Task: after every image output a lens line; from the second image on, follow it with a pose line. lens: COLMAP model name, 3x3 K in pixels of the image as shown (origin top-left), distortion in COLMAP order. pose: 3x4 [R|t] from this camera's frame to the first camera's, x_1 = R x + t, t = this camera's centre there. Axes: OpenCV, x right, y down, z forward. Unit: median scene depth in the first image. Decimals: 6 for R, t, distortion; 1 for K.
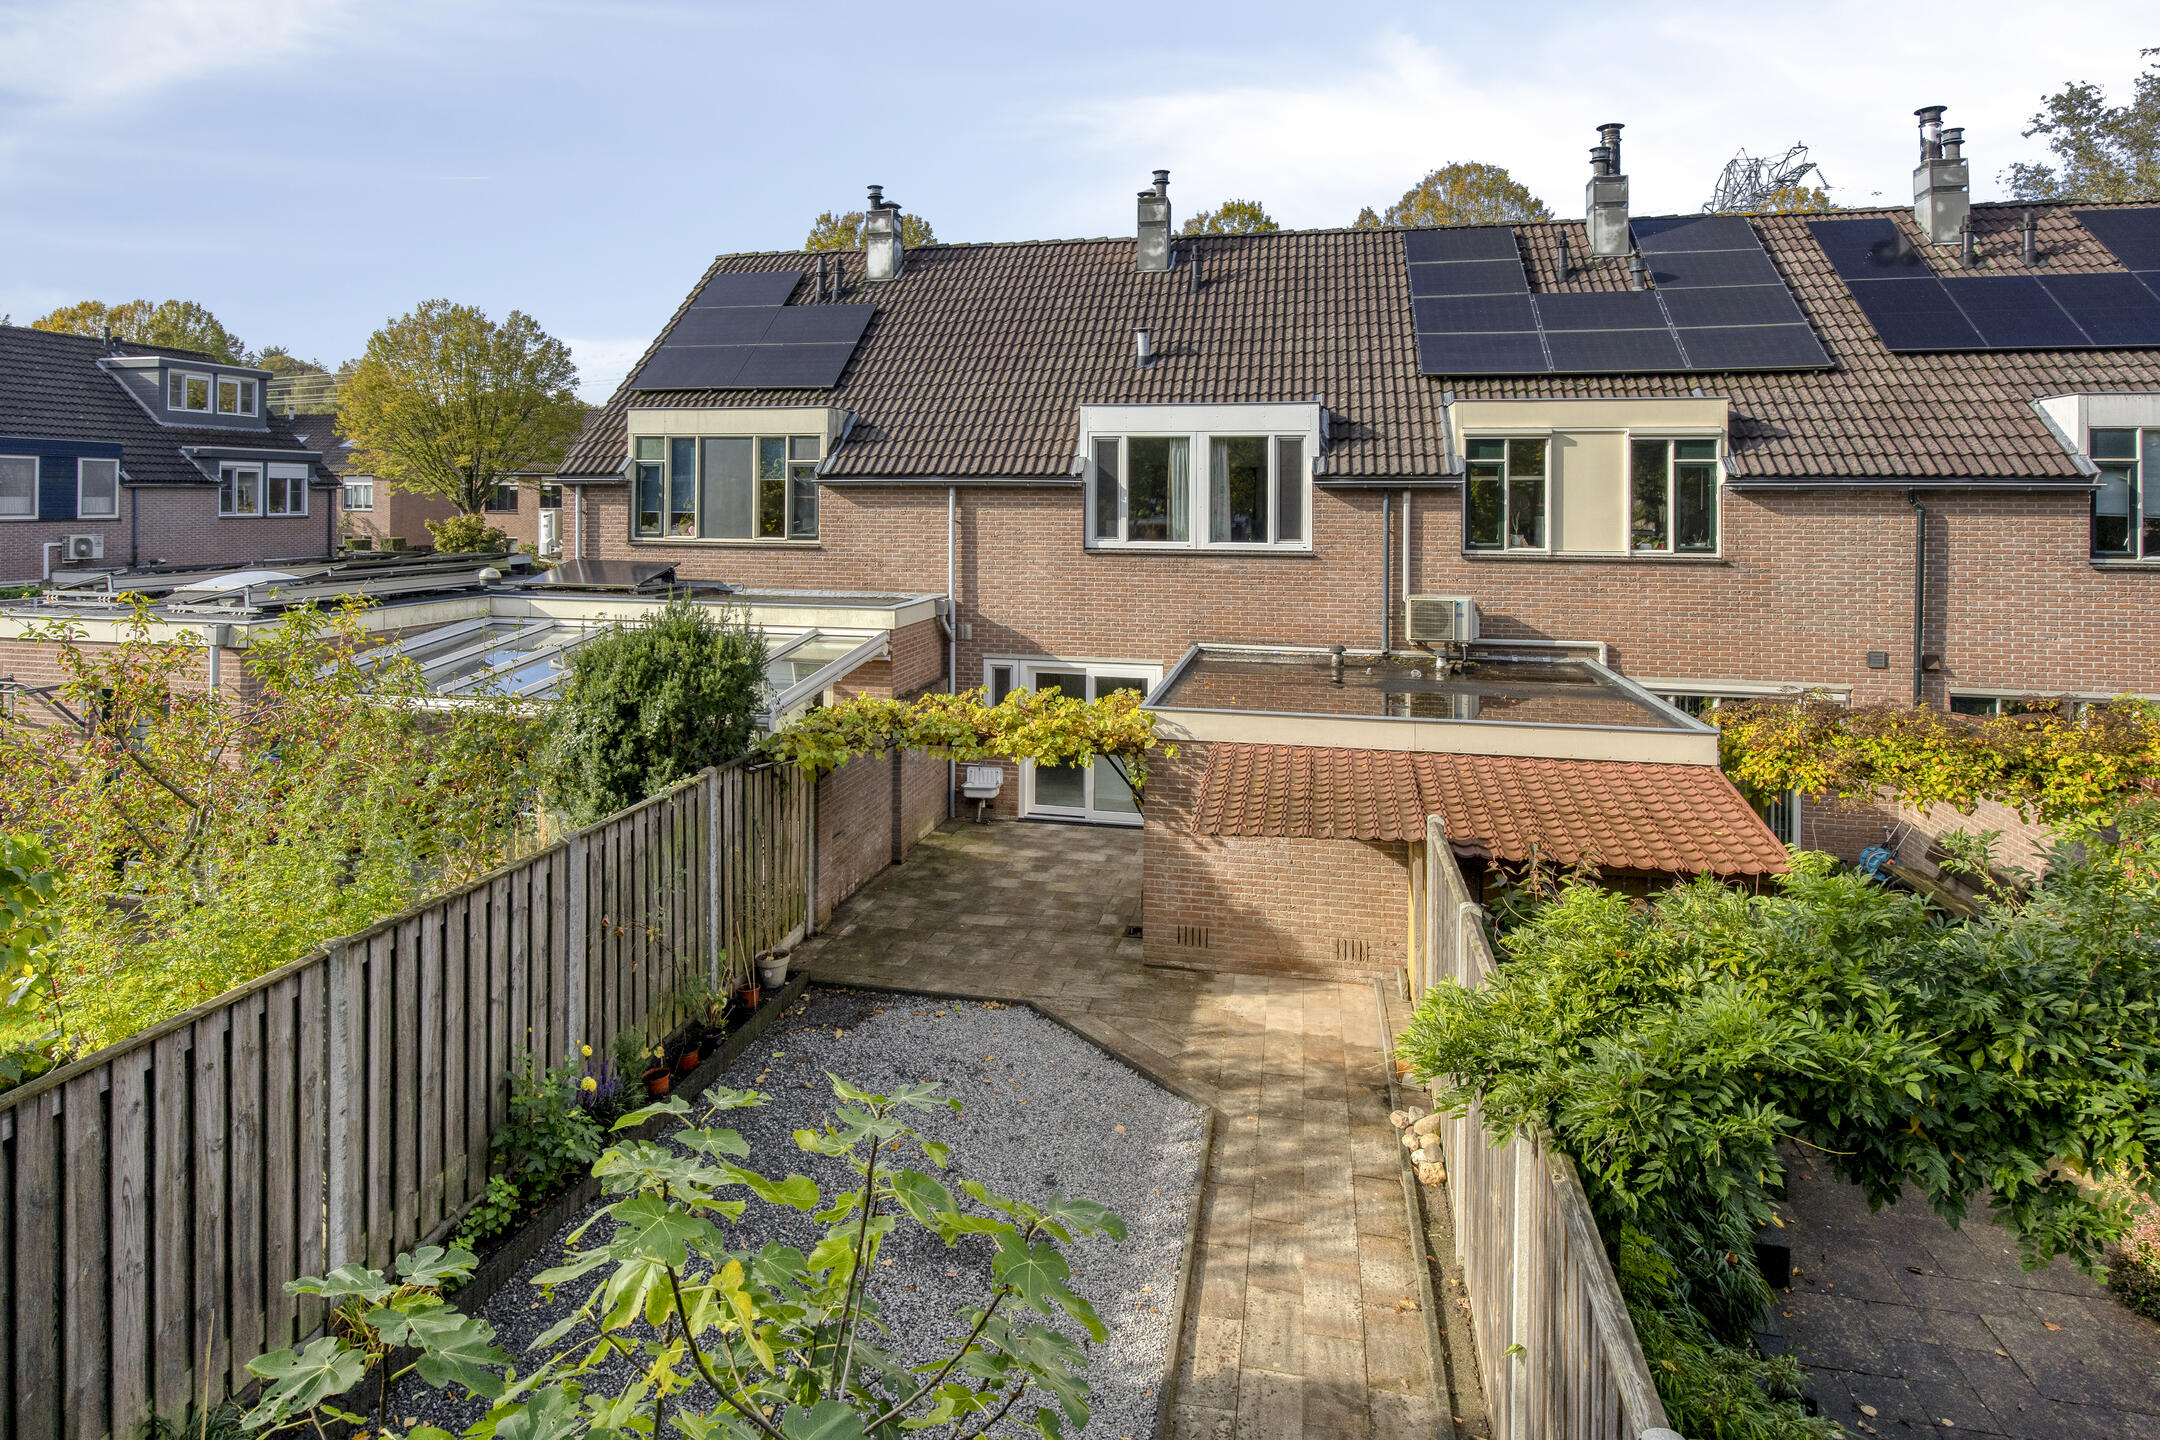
lens RADIAL K [[1208.4, 0, 1071.2], [0, 1208.4, 489.1], [0, 0, 1]] dist [-0.005934, -0.000788]
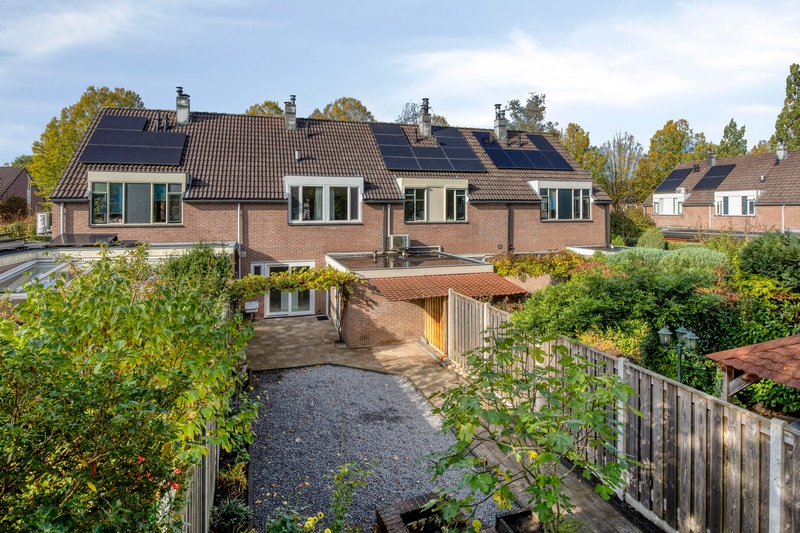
lens RADIAL K [[440.1, 0, 397.4], [0, 440.1, 204.5], [0, 0, 1]] dist [-0.005978, -0.000674]
pose [[0.866514, -0.002975, 0.499144, -0.297023], [0.002970, 0.999995, 0.000804, 0.002207], [-0.499144, 0.000785, 0.866519, -0.065581]]
